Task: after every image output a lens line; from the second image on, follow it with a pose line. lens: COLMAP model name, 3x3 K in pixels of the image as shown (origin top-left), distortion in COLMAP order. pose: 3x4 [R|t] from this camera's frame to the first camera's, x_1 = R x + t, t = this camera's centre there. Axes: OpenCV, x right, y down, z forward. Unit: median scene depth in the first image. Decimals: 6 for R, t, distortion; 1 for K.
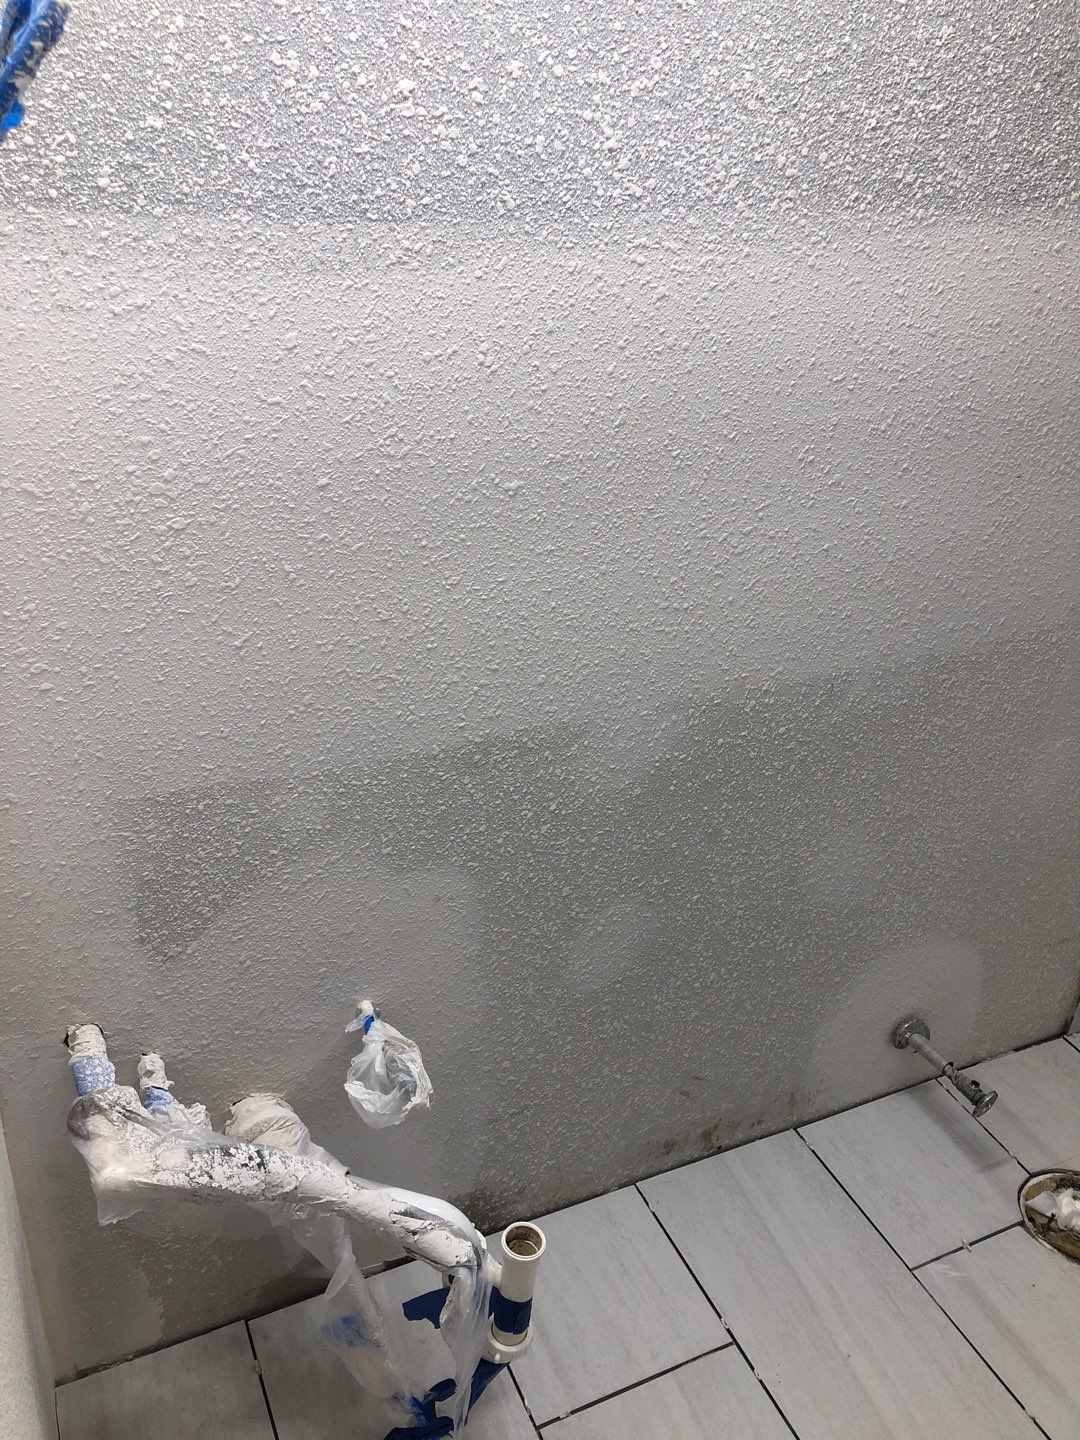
lens RADIAL K [[1179.4, 0, 539.5], [0, 1179.4, 713.8], [0, 0, 1]] dist [0.040855, -0.043059]
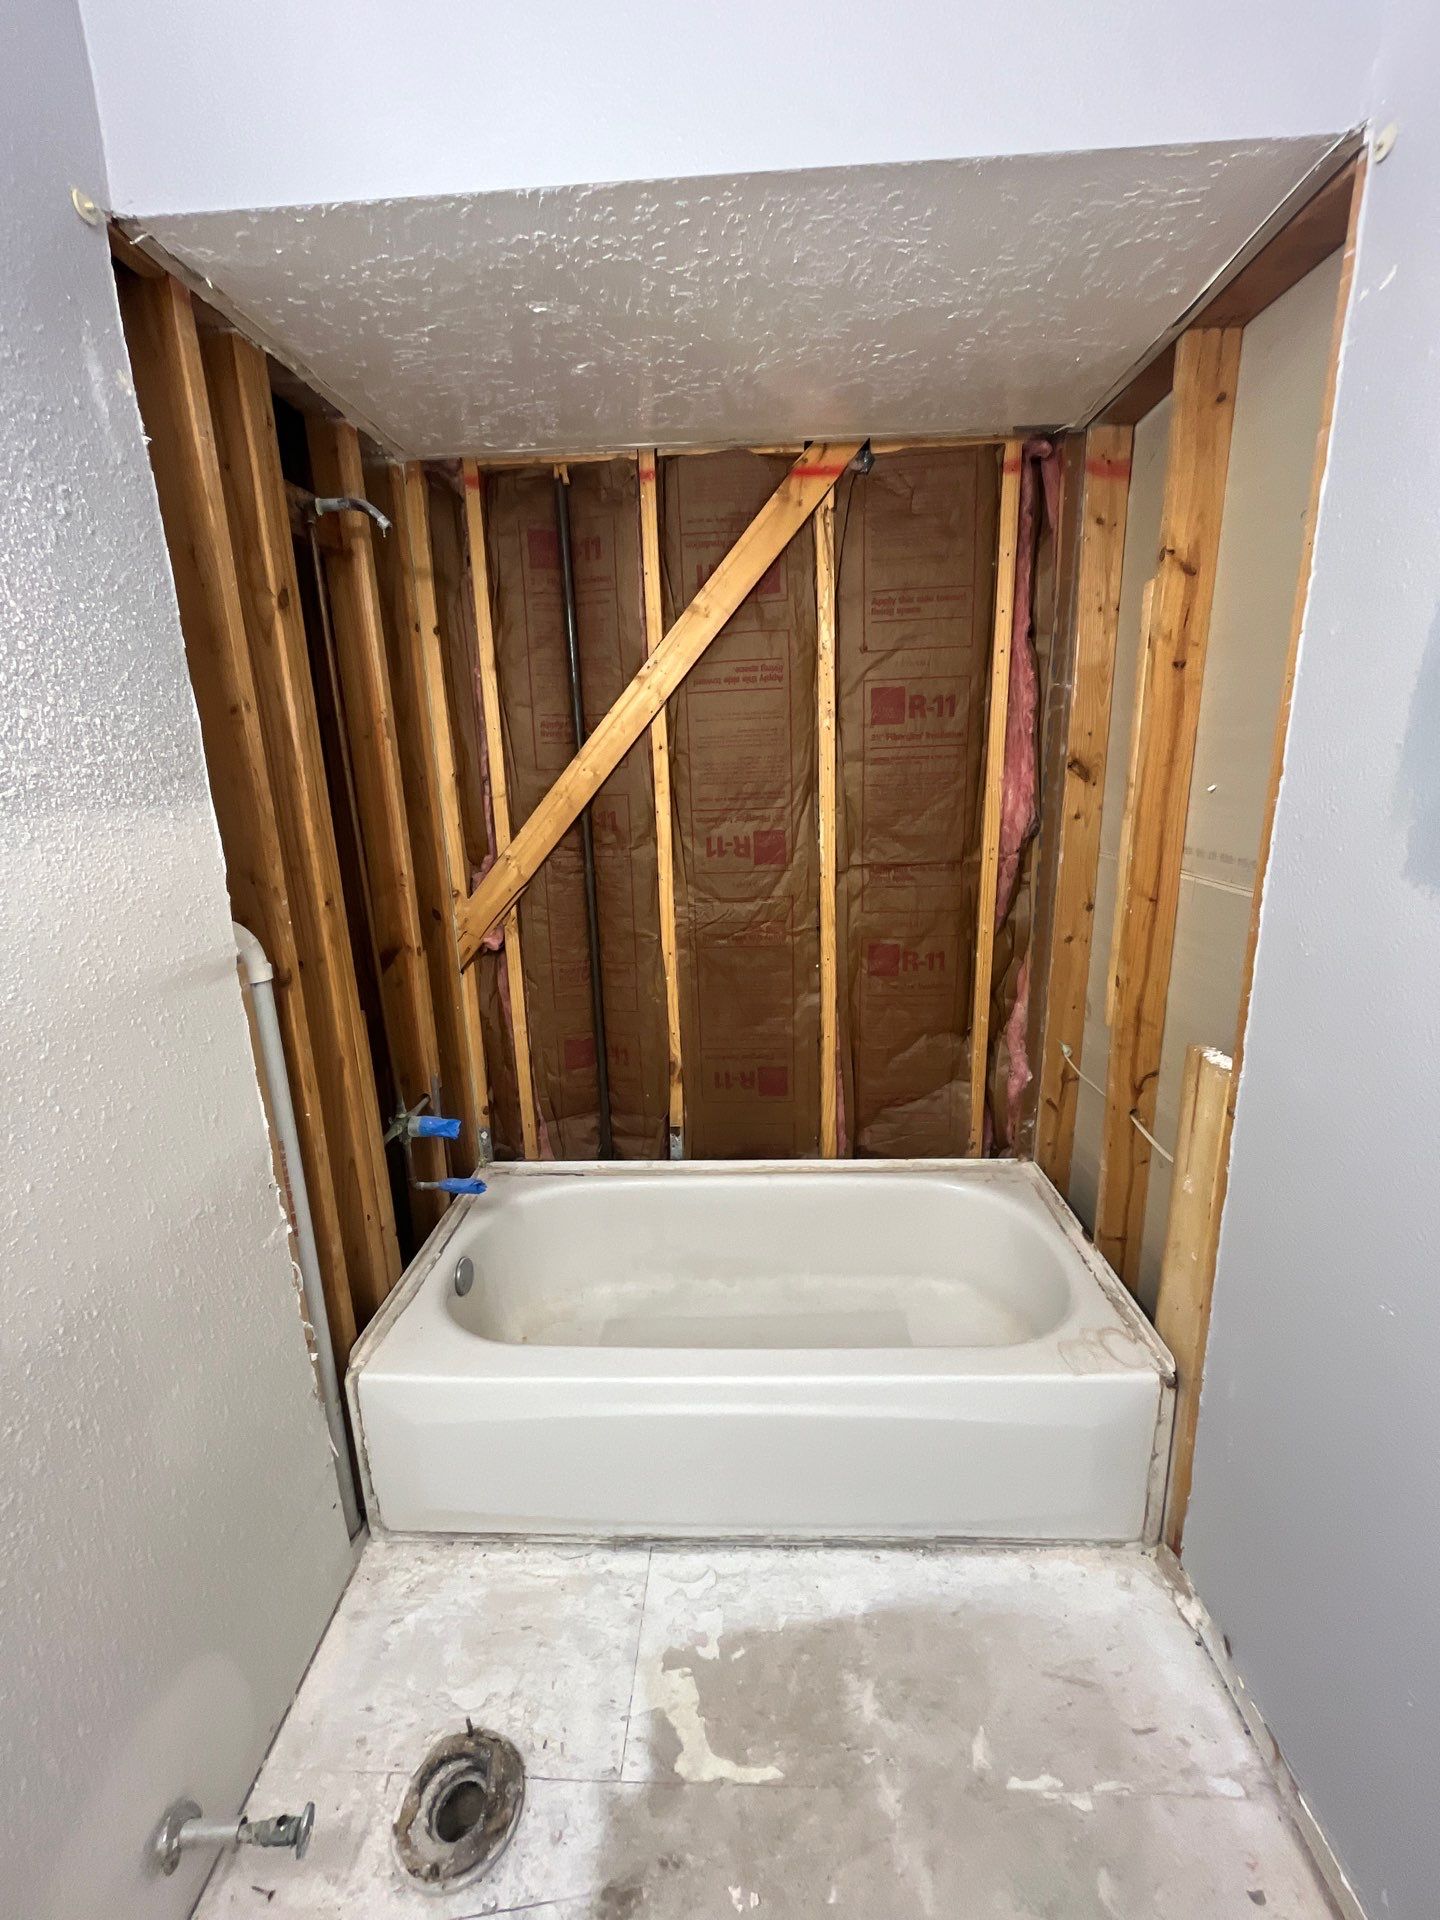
lens RADIAL K [[771.5, 0, 724.2], [0, 771.5, 959.6], [0, 0, 1]] dist [0.002926, -0.003507]
pose [[0.447578, -0.294996, 0.844187, 0.240453], [0.468194, 0.881597, 0.059838, -0.101607], [-0.761885, 0.368461, 0.532699, 0.281330]]
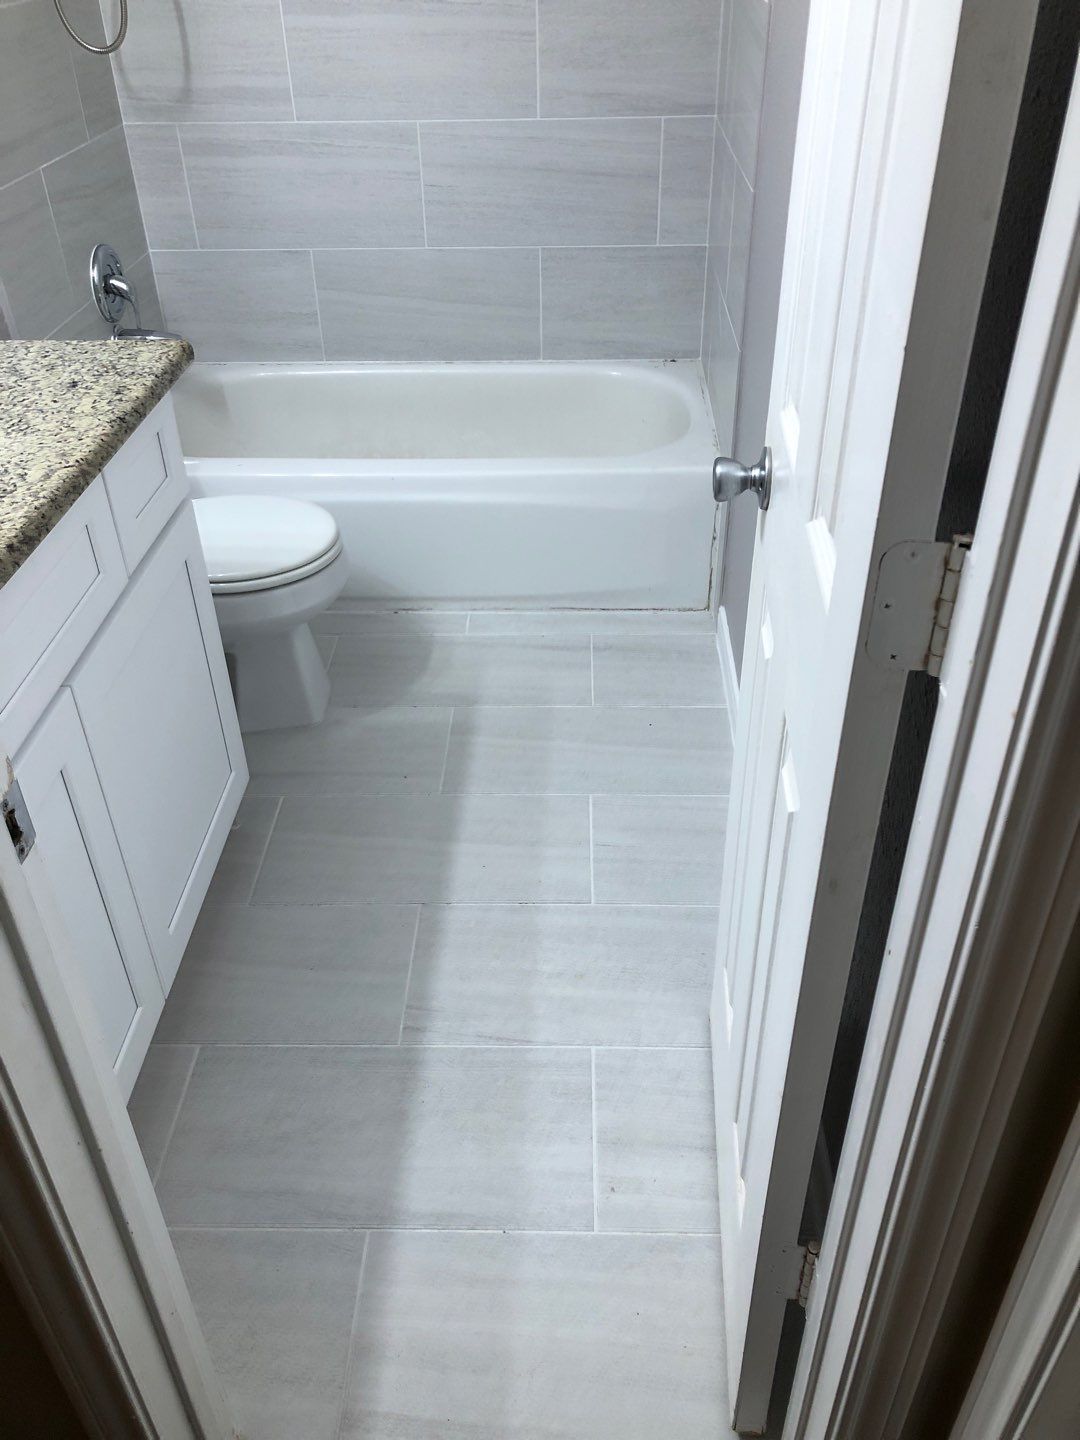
lens RADIAL K [[1179.4, 0, 534.5], [0, 1179.4, 720.3], [0, 0, 1]] dist [0.040855, -0.043059]
pose [[0.448769, -0.575171, 0.683948, -0.348268], [0.463065, 0.804247, 0.372501, 0.107369], [-0.764315, 0.149546, 0.627263, -0.199337]]
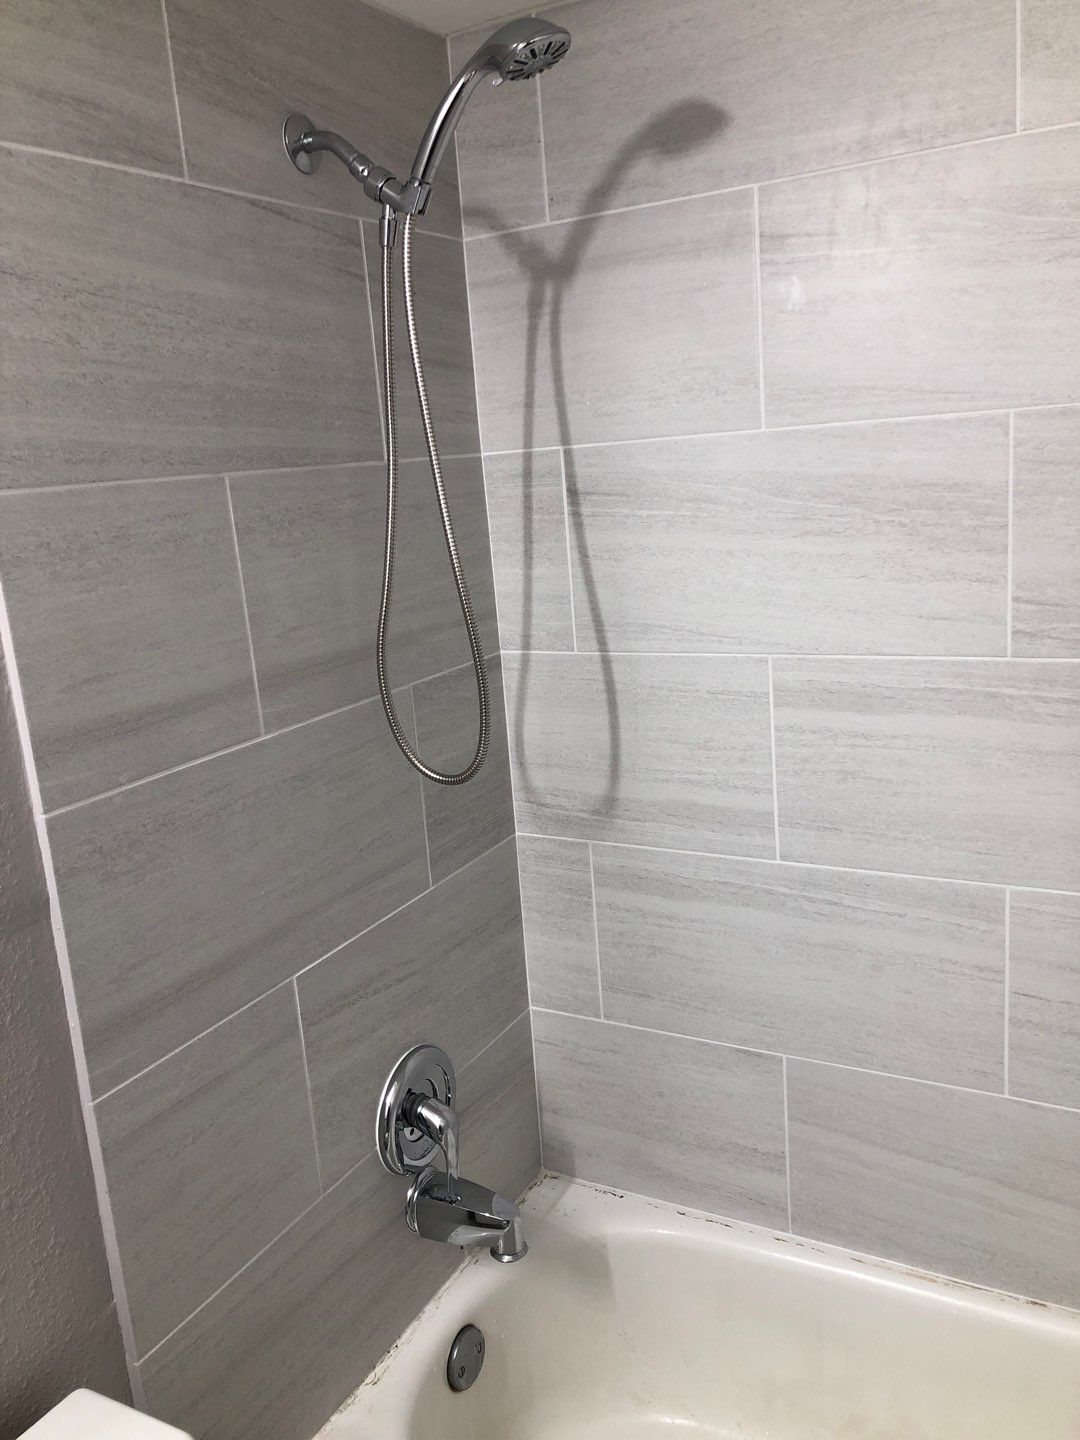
lens RADIAL K [[1179.4, 0, 535.4], [0, 1179.4, 709.4], [0, 0, 1]] dist [0.040855, -0.043059]
pose [[0.794619, -0.251079, 0.552756, 0.472168], [0.392833, 0.906825, -0.152811, -0.144014], [-0.462886, 0.338567, 0.819213, 0.245398]]
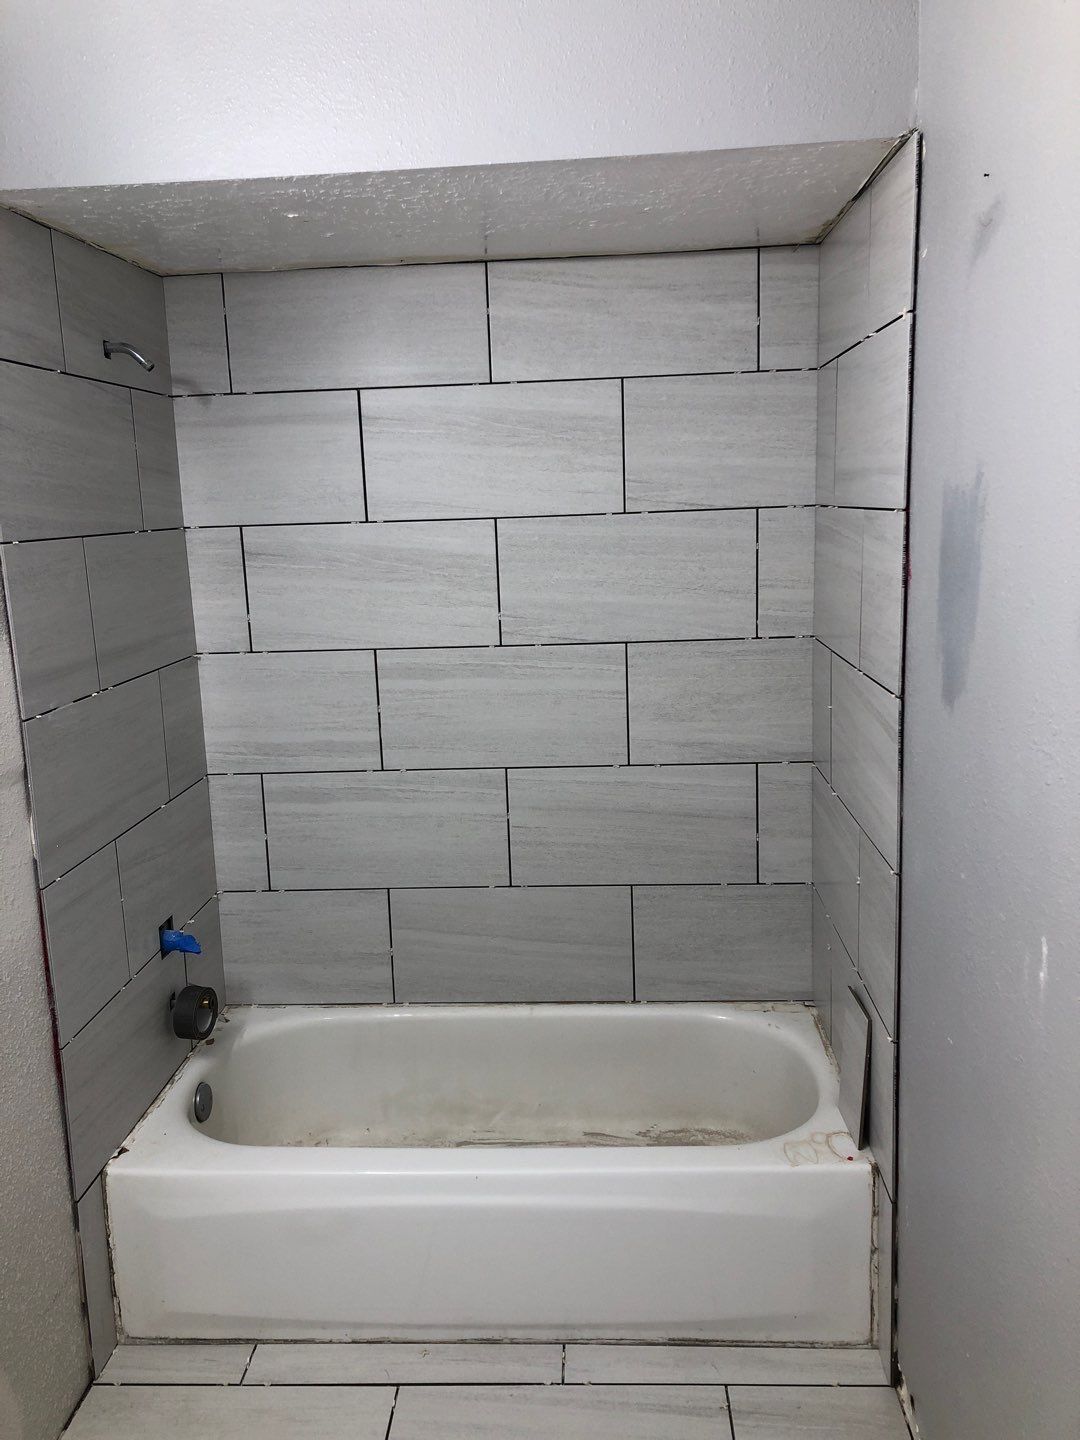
lens RADIAL K [[1179.4, 0, 540.5], [0, 1179.4, 709.8], [0, 0, 1]] dist [0.040855, -0.043059]
pose [[0.463356, -0.237354, 0.853794, -0.143493], [0.472724, 0.881134, -0.011594, -0.053992], [-0.749555, 0.408981, 0.520482, -0.068157]]
